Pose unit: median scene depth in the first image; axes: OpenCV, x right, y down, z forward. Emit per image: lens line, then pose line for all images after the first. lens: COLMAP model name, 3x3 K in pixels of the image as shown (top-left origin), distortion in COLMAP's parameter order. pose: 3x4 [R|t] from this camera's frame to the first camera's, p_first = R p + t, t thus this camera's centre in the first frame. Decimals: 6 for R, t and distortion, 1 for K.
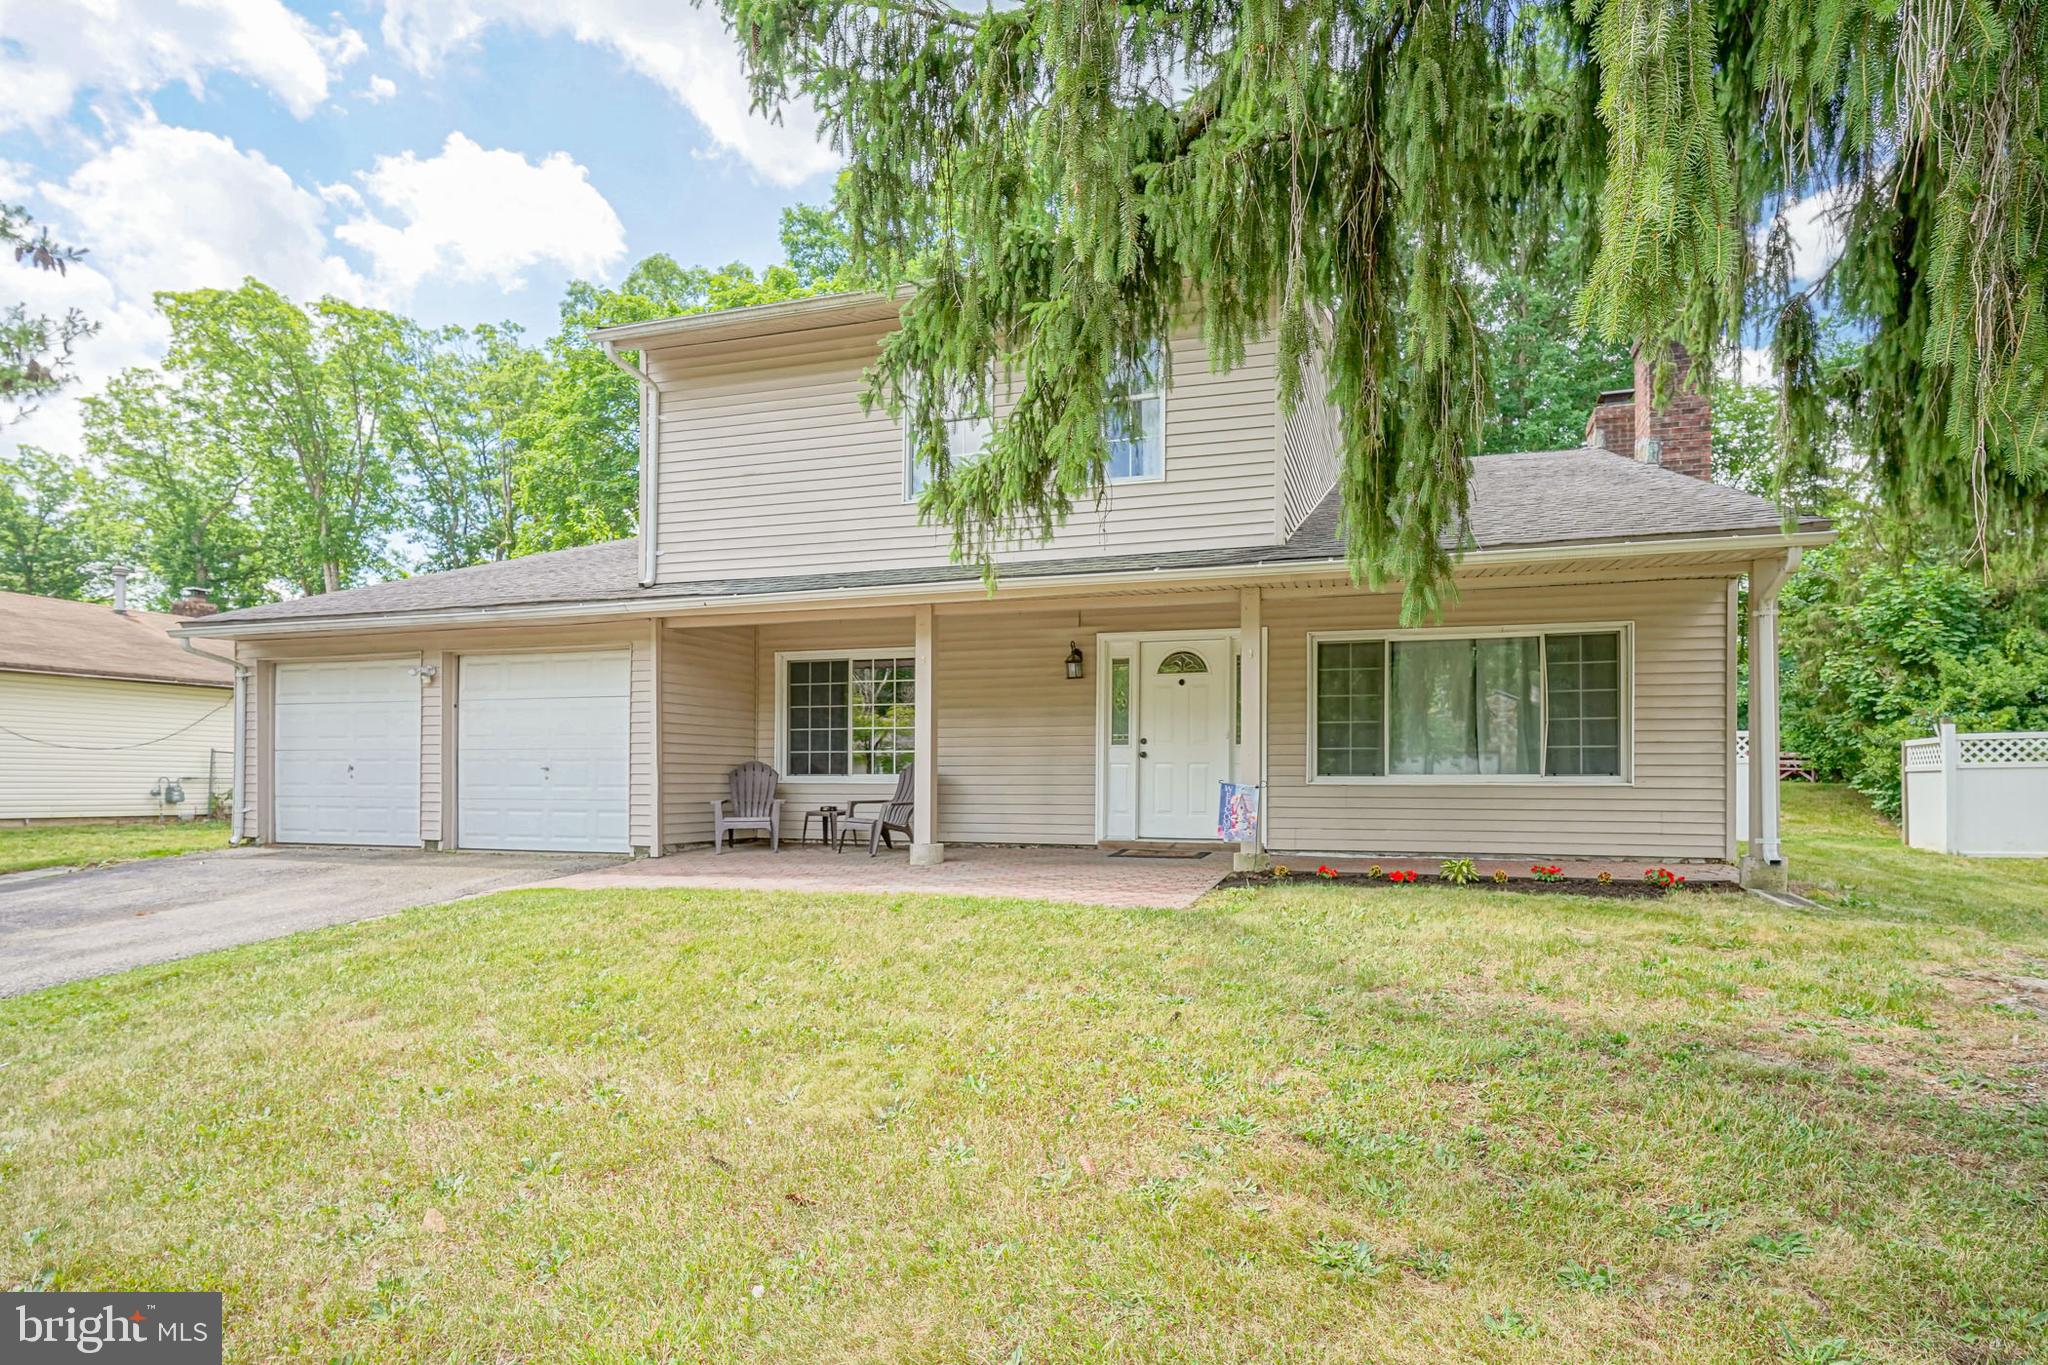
lens RADIAL K [[1062.7, 0, 1051.4], [0, 1062.7, 716.0], [0, 0, 1]] dist [-0.003013, 0.001191]
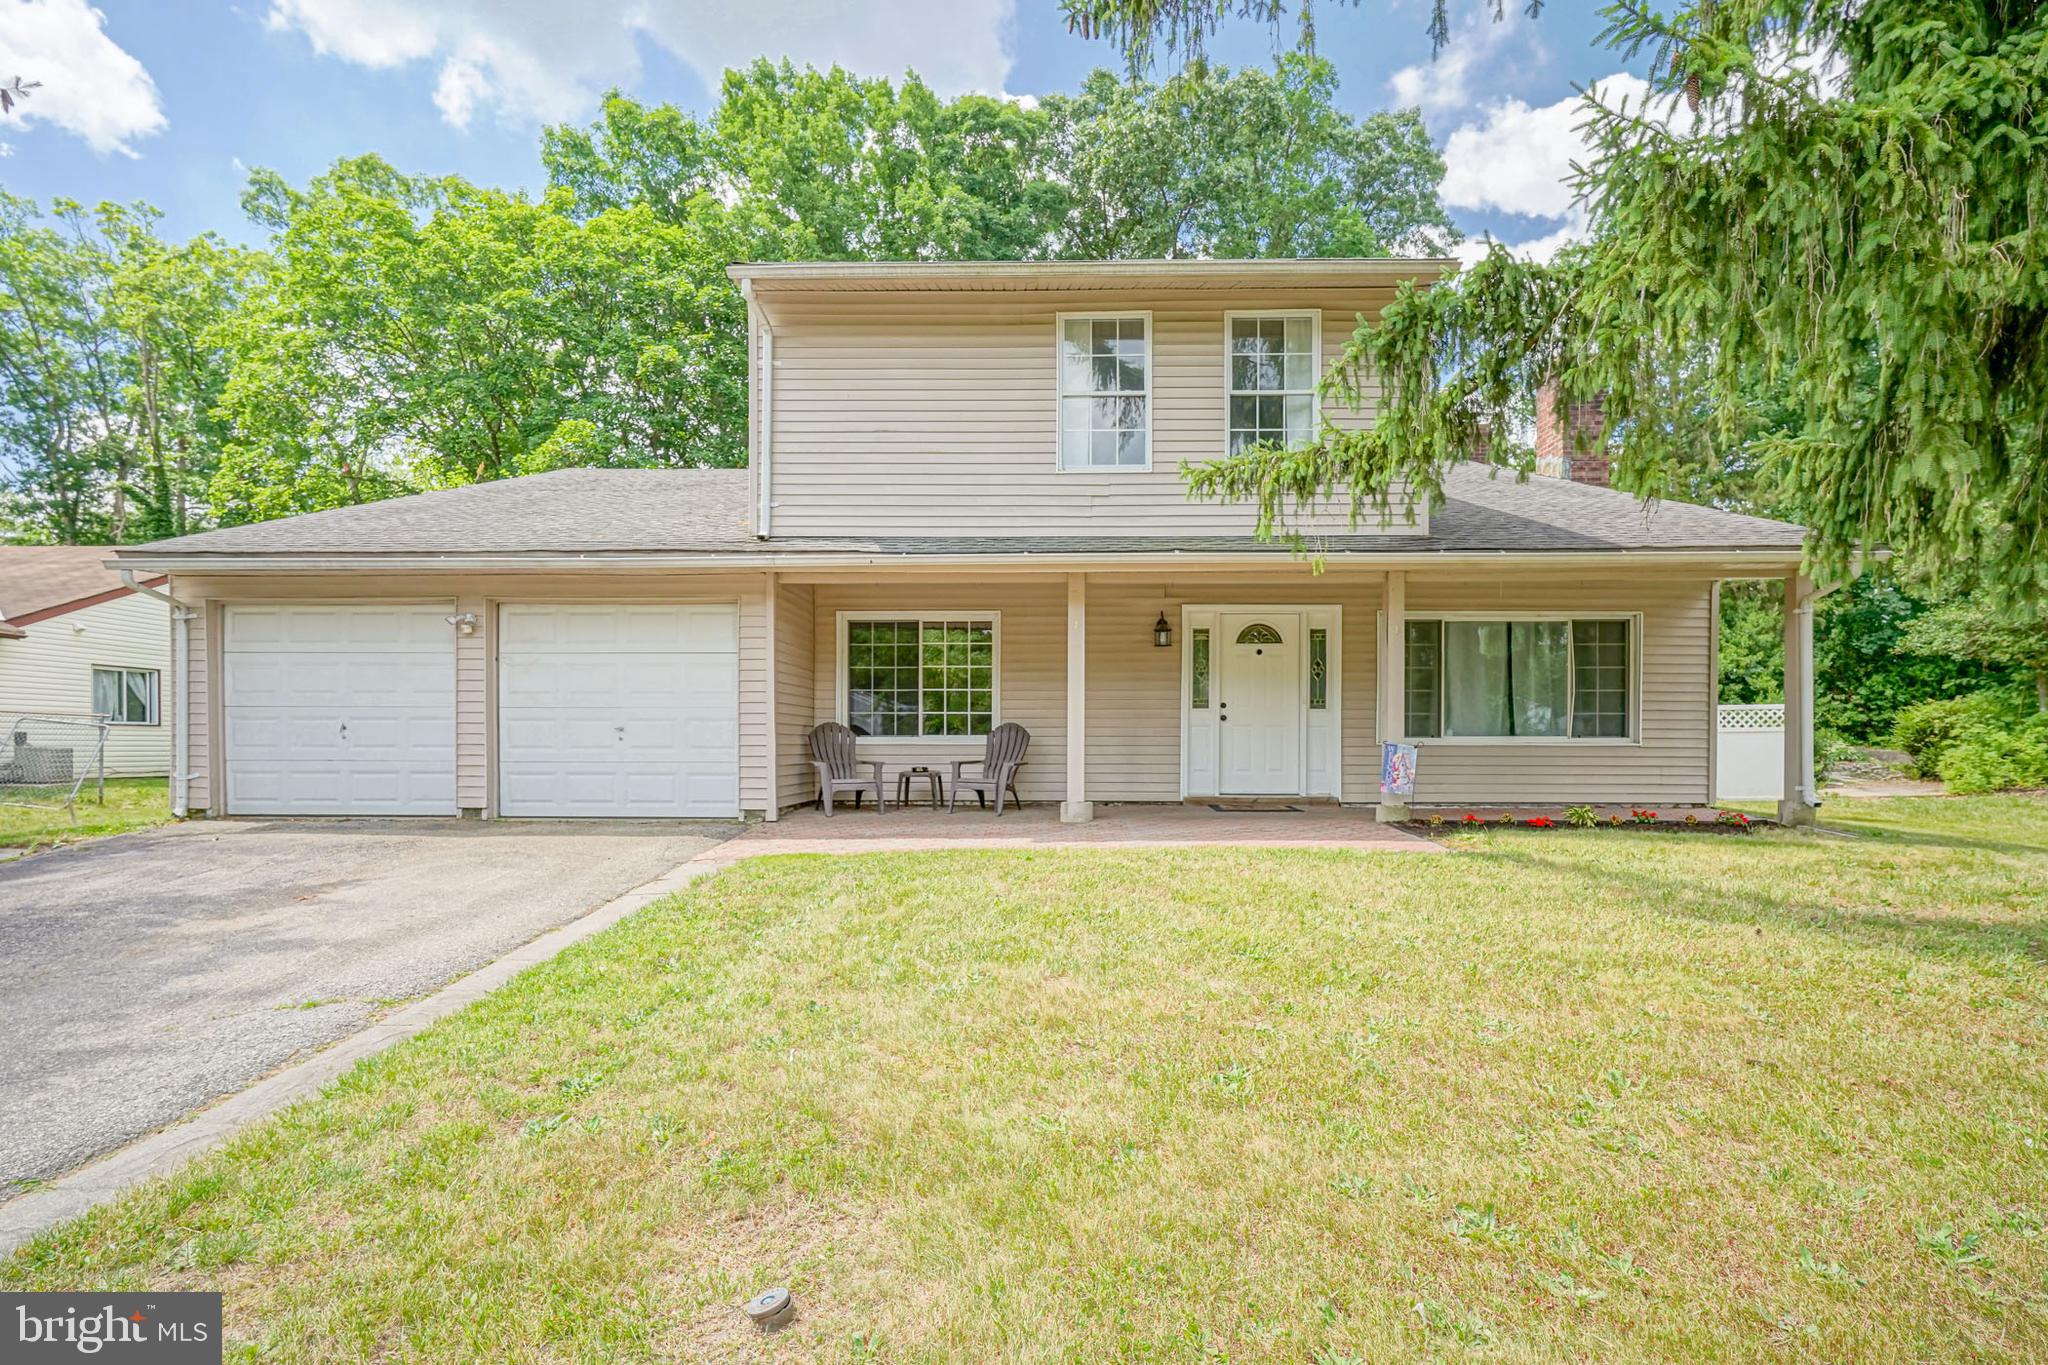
lens RADIAL K [[1044.7, 0, 976.5], [0, 1044.7, 697.1], [0, 0, 1]] dist [-0.004902, 0.001492]
pose [[0.962606, 0.011379, 0.270668, -0.442308], [-0.016125, 0.999753, 0.015316, 0.002779], [-0.270427, -0.019107, 0.962551, 0.039262]]
